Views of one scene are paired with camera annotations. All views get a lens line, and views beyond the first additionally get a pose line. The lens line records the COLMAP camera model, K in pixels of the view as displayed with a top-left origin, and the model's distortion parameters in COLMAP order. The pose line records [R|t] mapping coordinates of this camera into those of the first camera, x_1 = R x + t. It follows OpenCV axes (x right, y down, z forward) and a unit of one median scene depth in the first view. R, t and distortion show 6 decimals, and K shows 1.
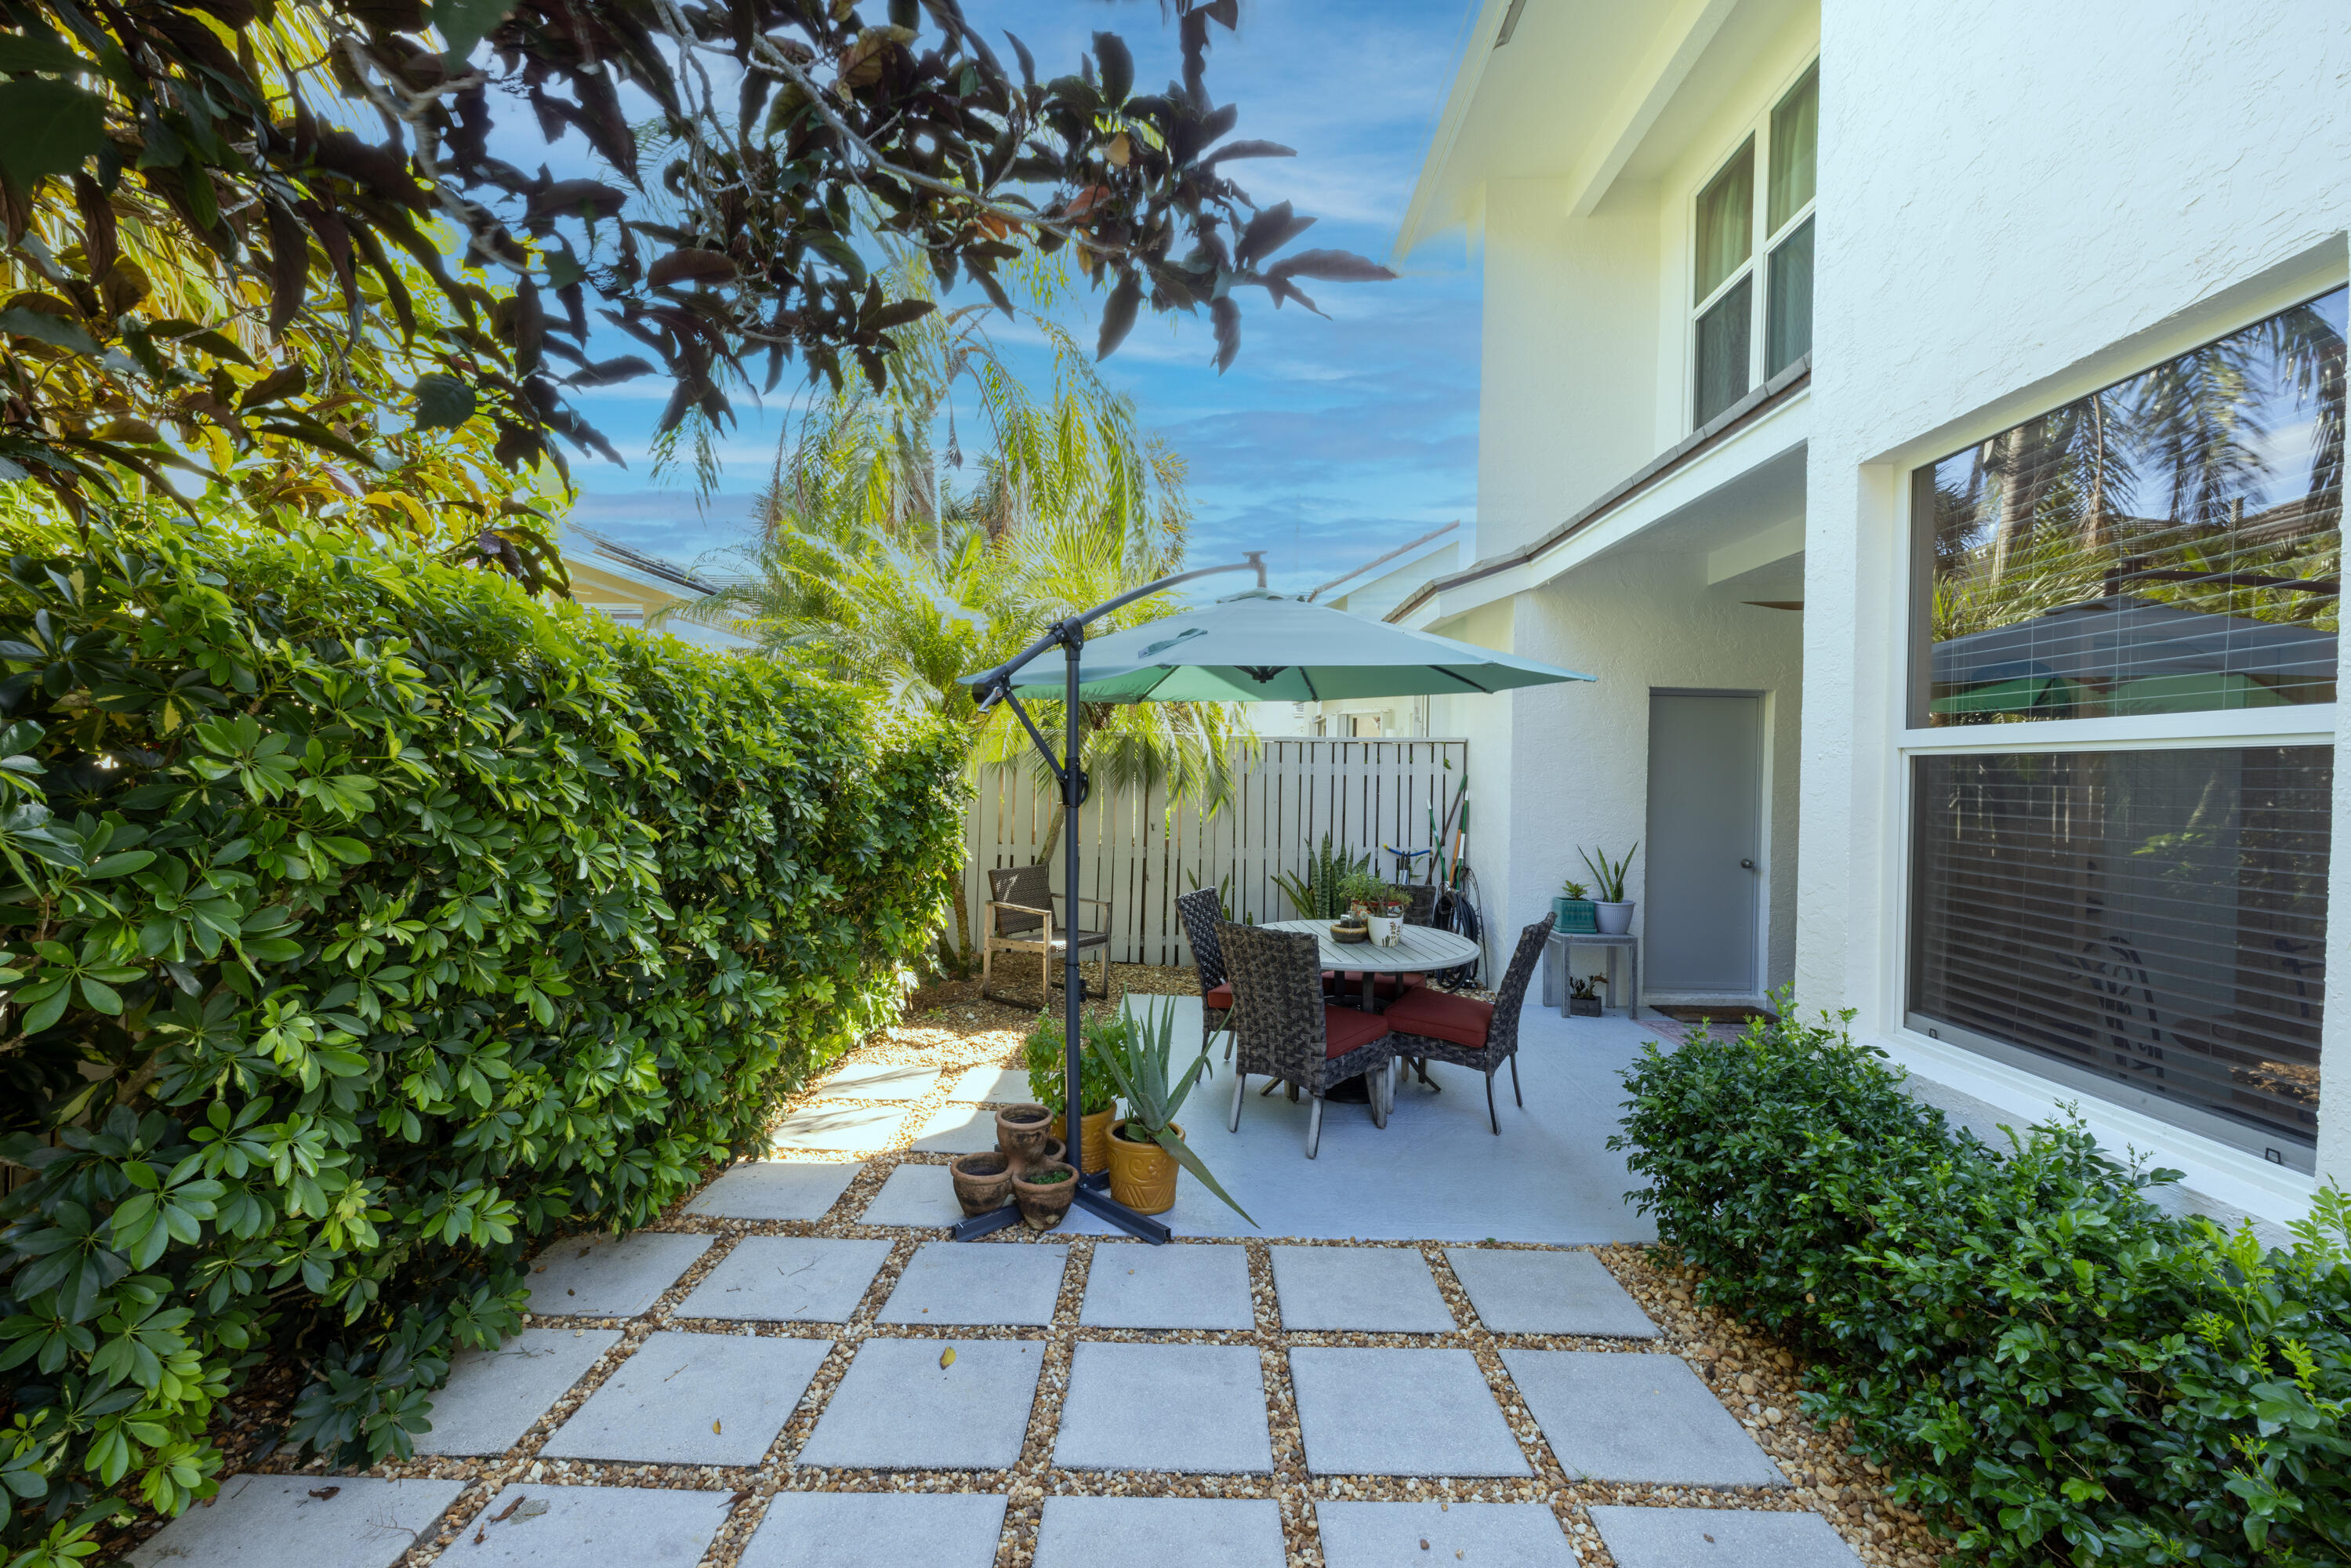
lens RADIAL K [[989.3, 0, 1162.8], [0, 989.3, 778.6], [0, 0, 1]] dist [-0.000273, 0.000063]
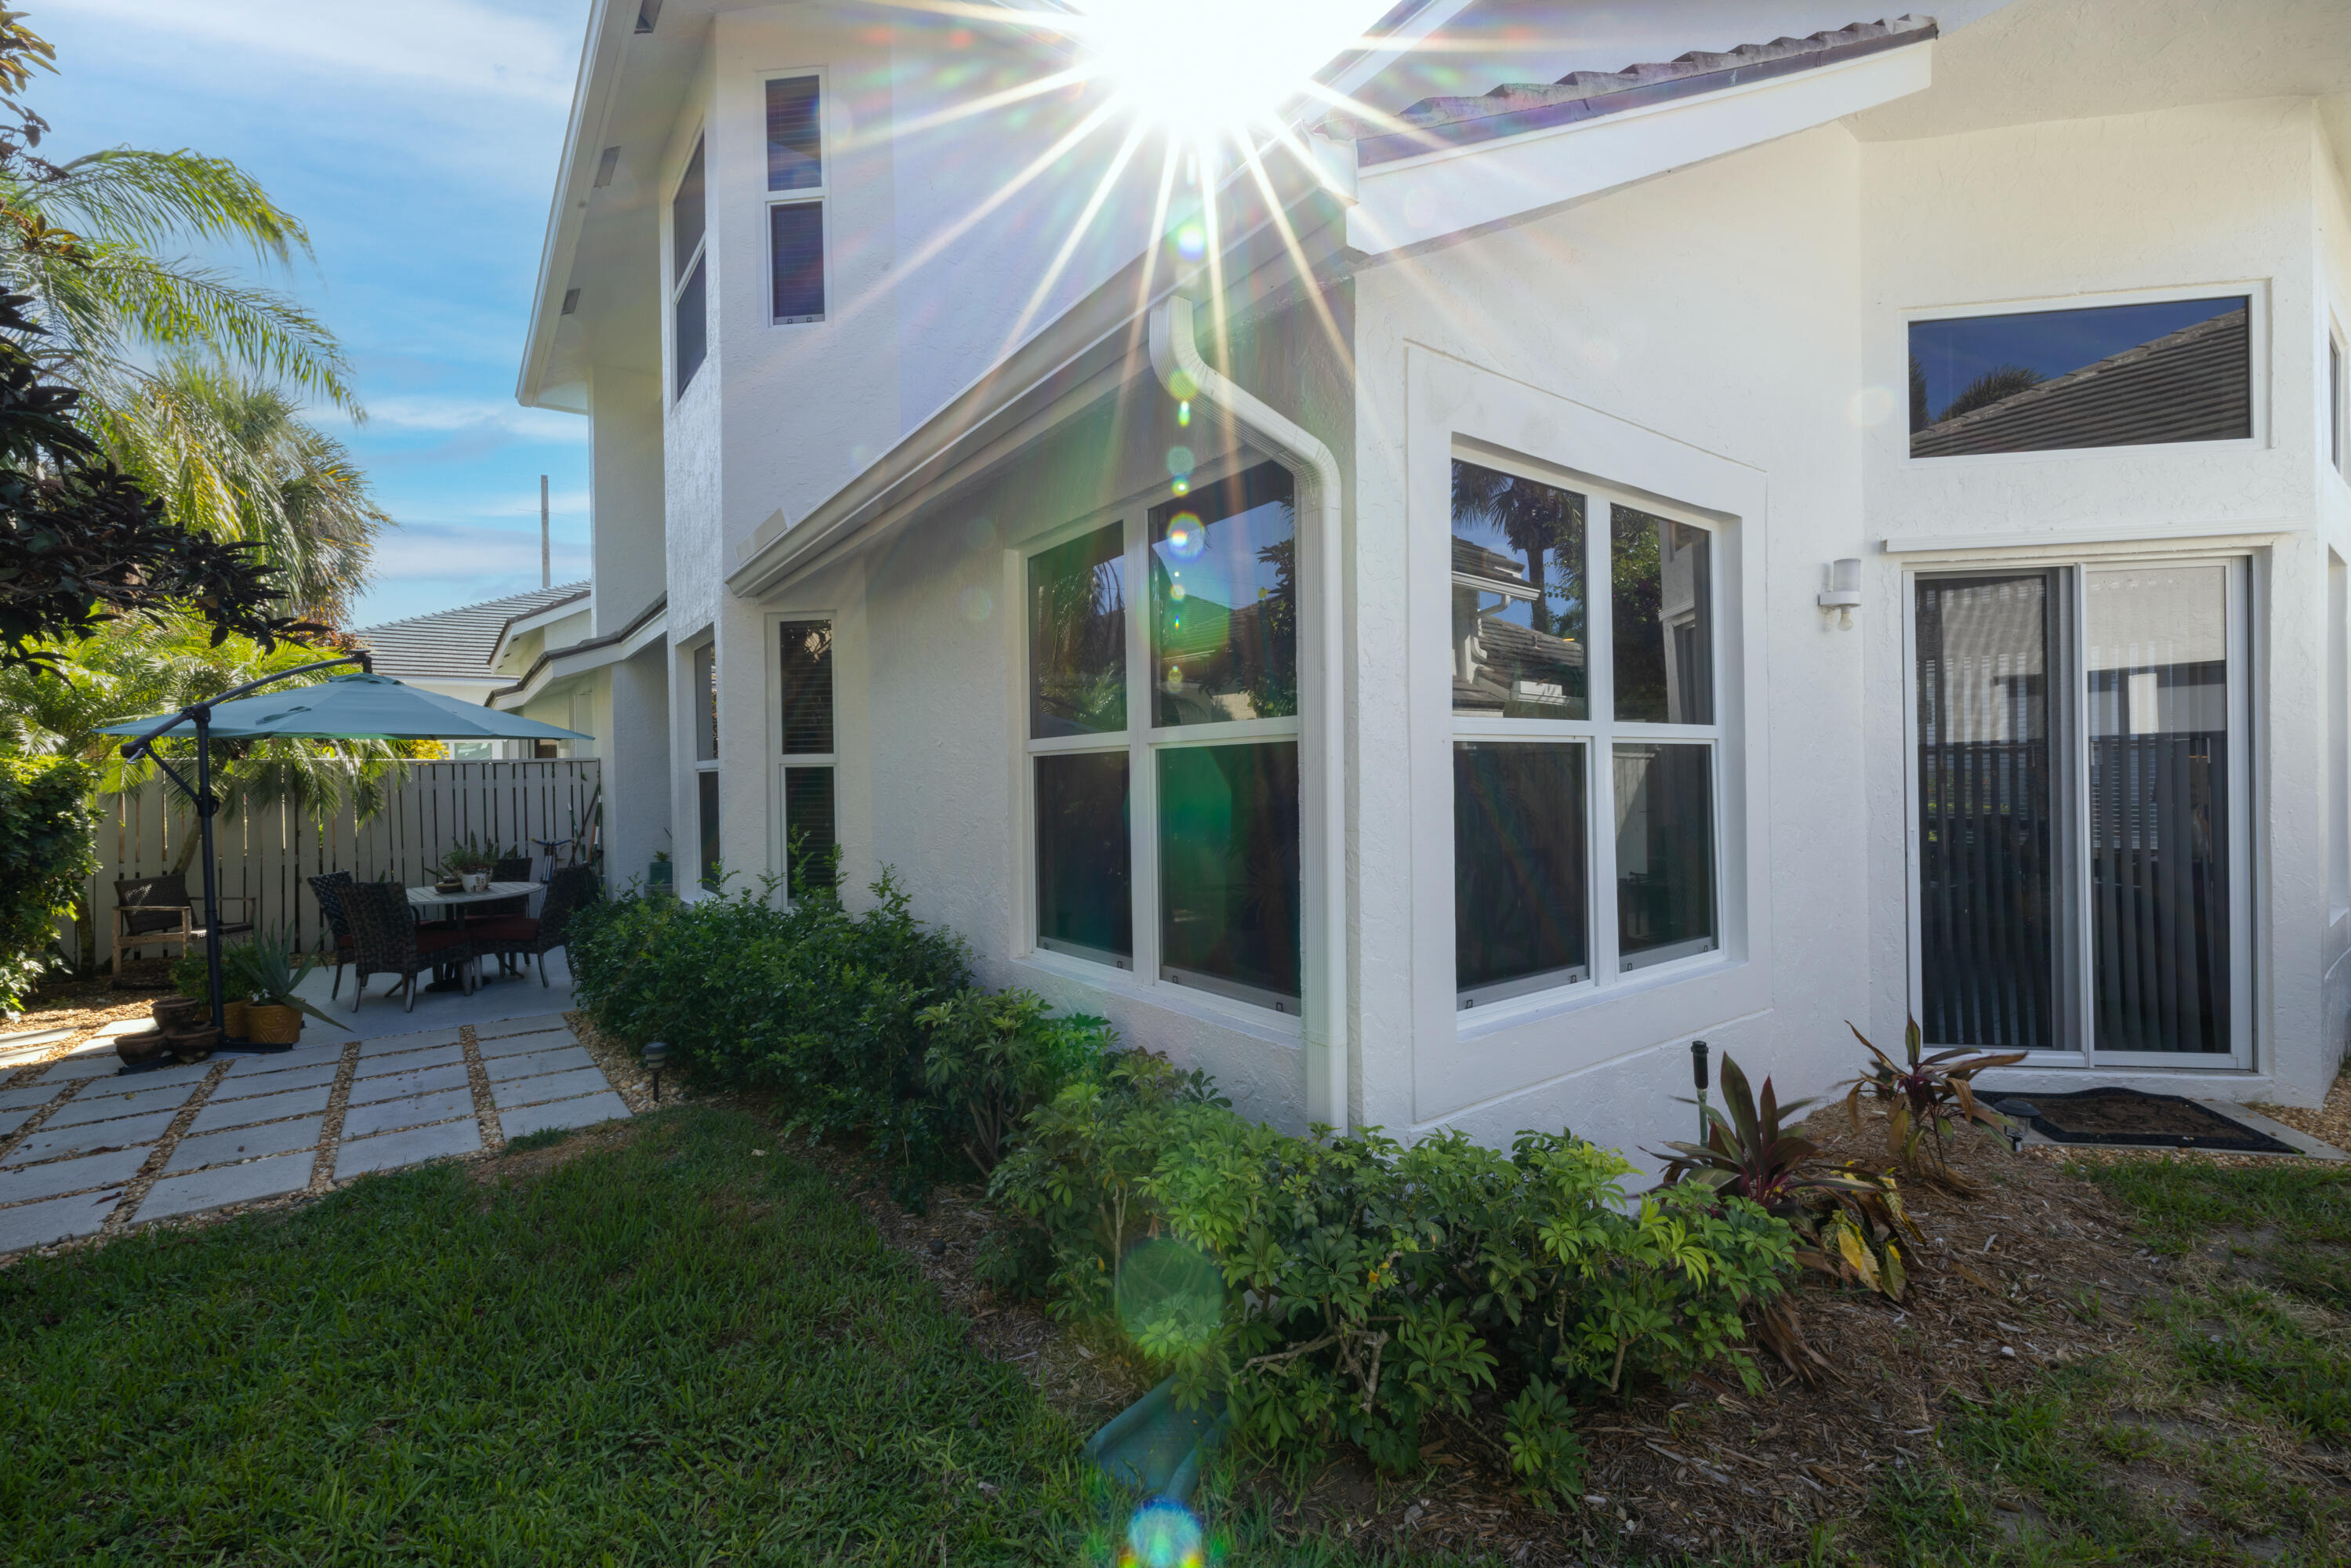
lens RADIAL K [[989.3, 0, 1173.7], [0, 989.3, 783.5], [0, 0, 1]] dist [-0.000273, 0.000063]
pose [[0.778266, -0.036589, 0.626868, 0.078301], [0.033258, 0.999302, 0.017037, -0.001345], [-0.627053, 0.007589, 0.778940, -0.772111]]
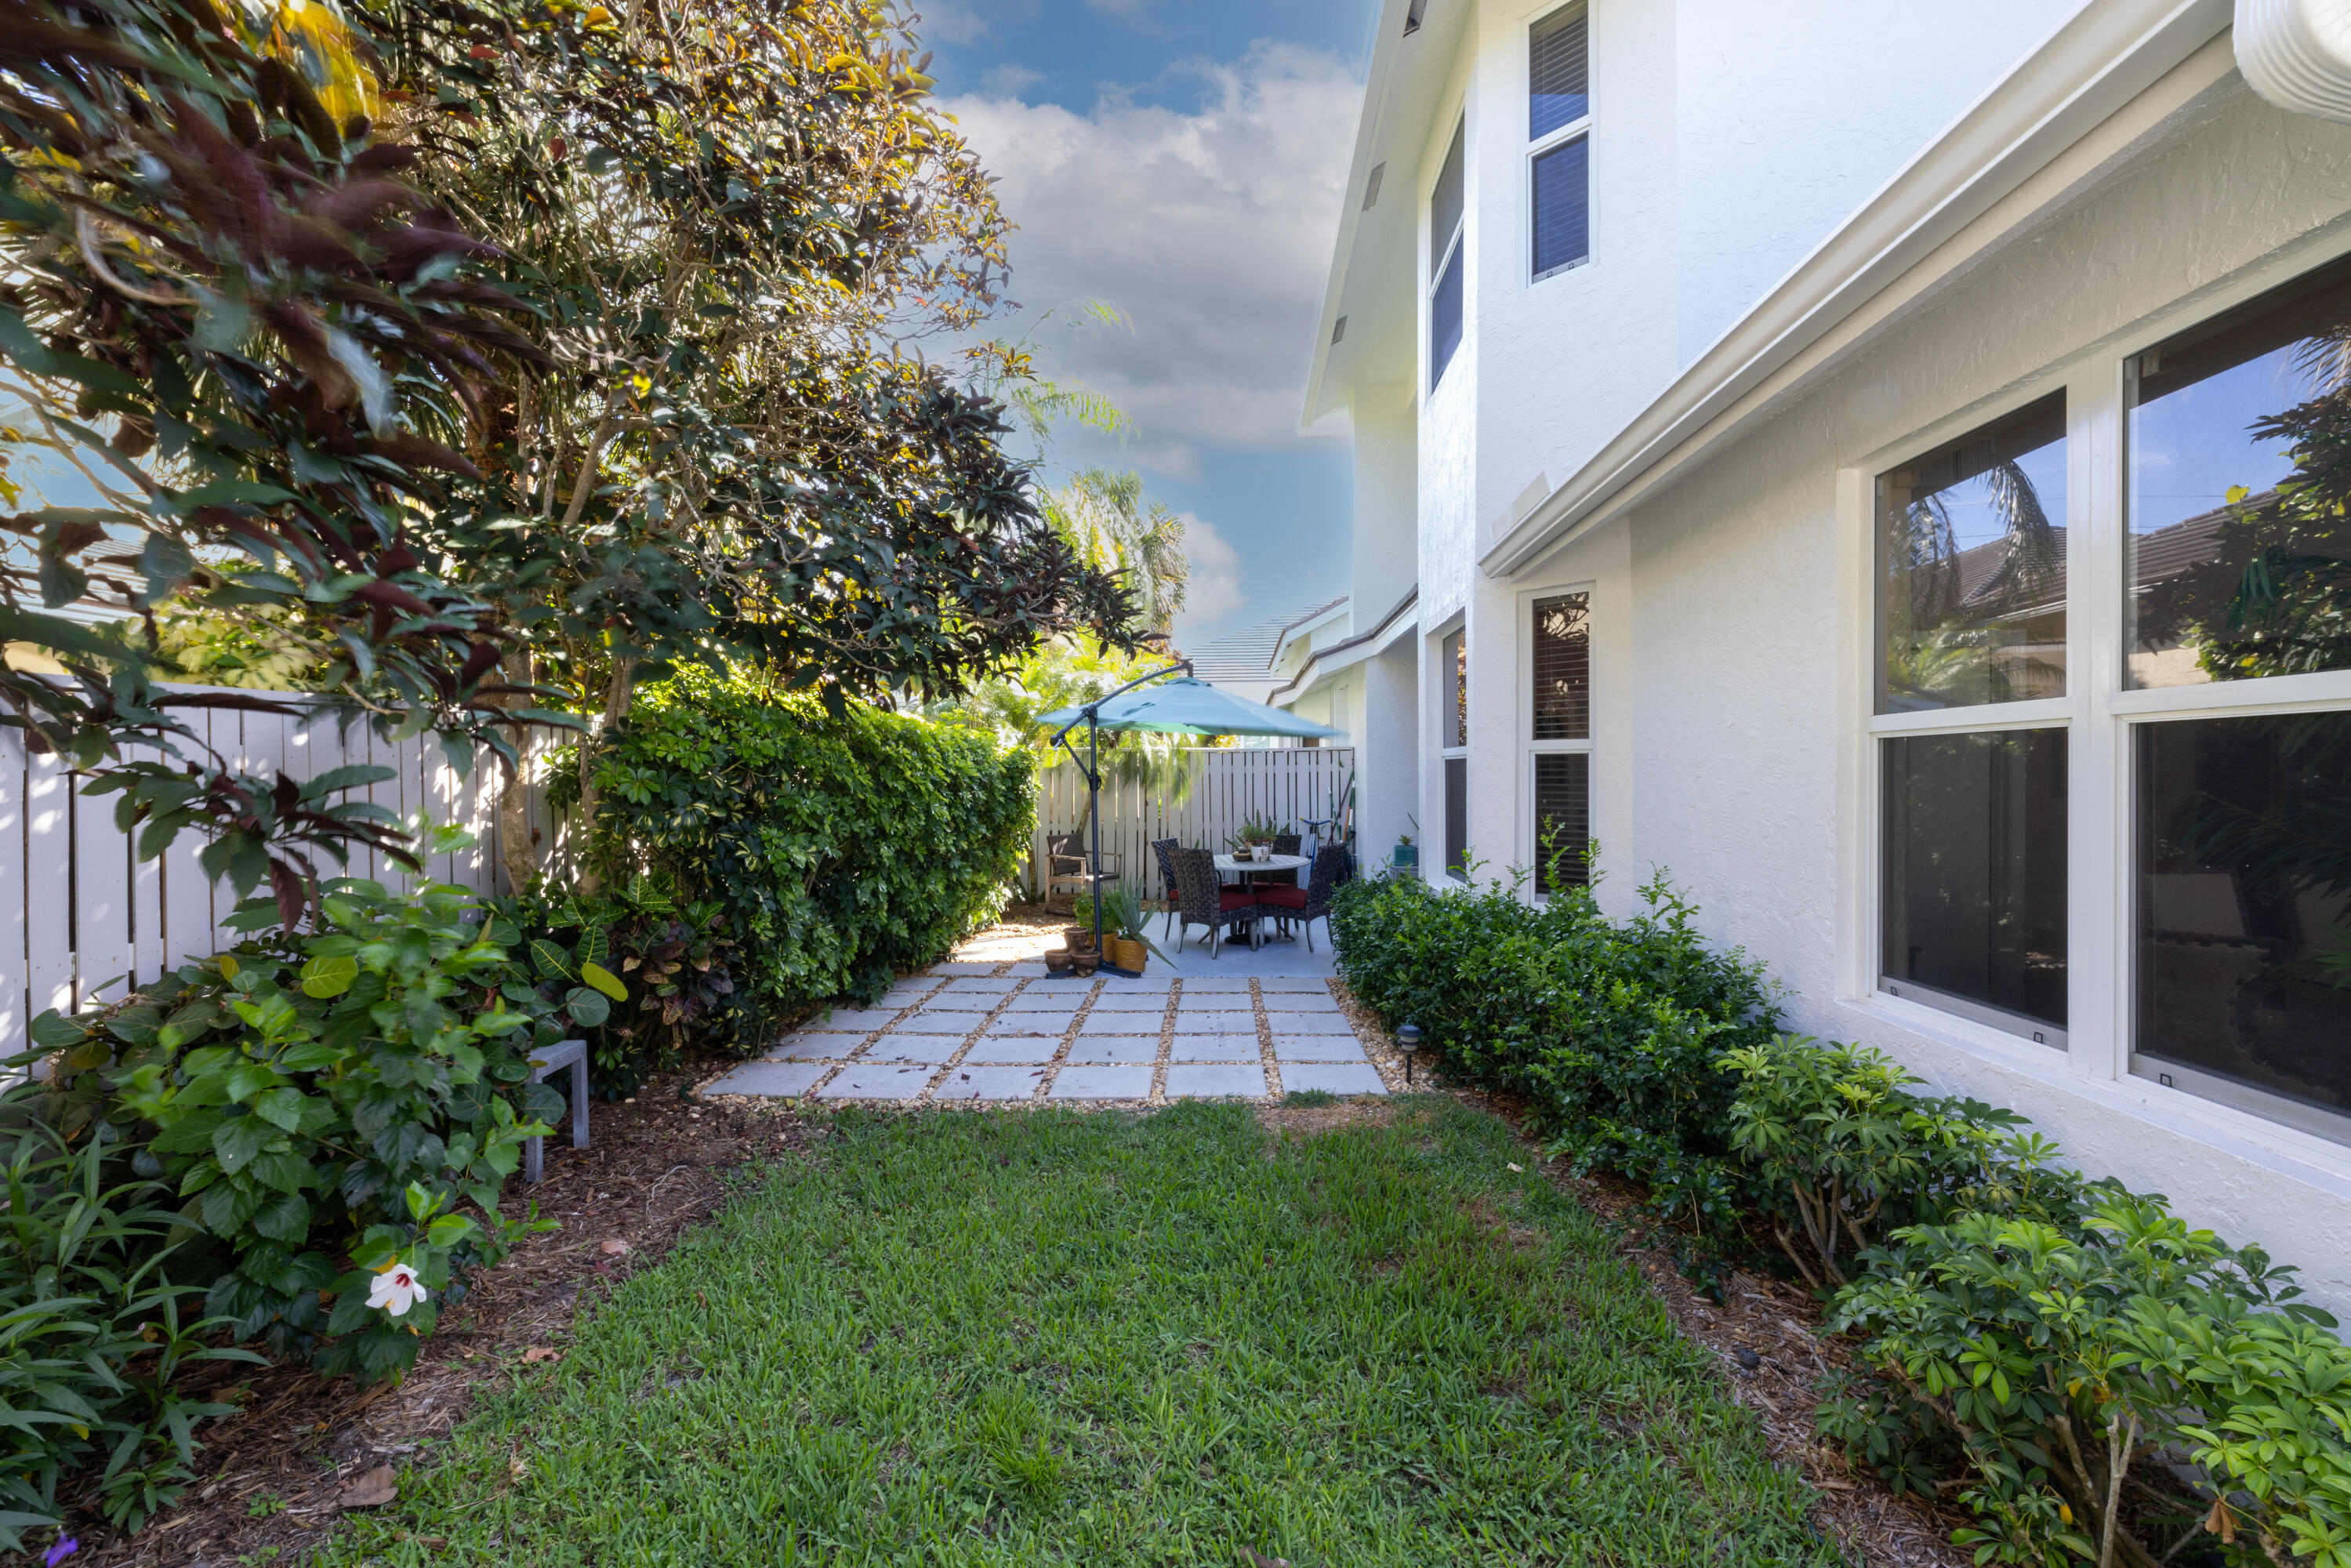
lens RADIAL K [[989.3, 0, 1179.5], [0, 989.3, 784.5], [0, 0, 1]] dist [-0.000273, 0.000063]
pose [[0.999654, -0.022340, -0.013890, 0.073993], [0.022438, 0.999724, 0.006984, 0.001280], [0.013730, -0.007293, 0.999879, -0.691858]]
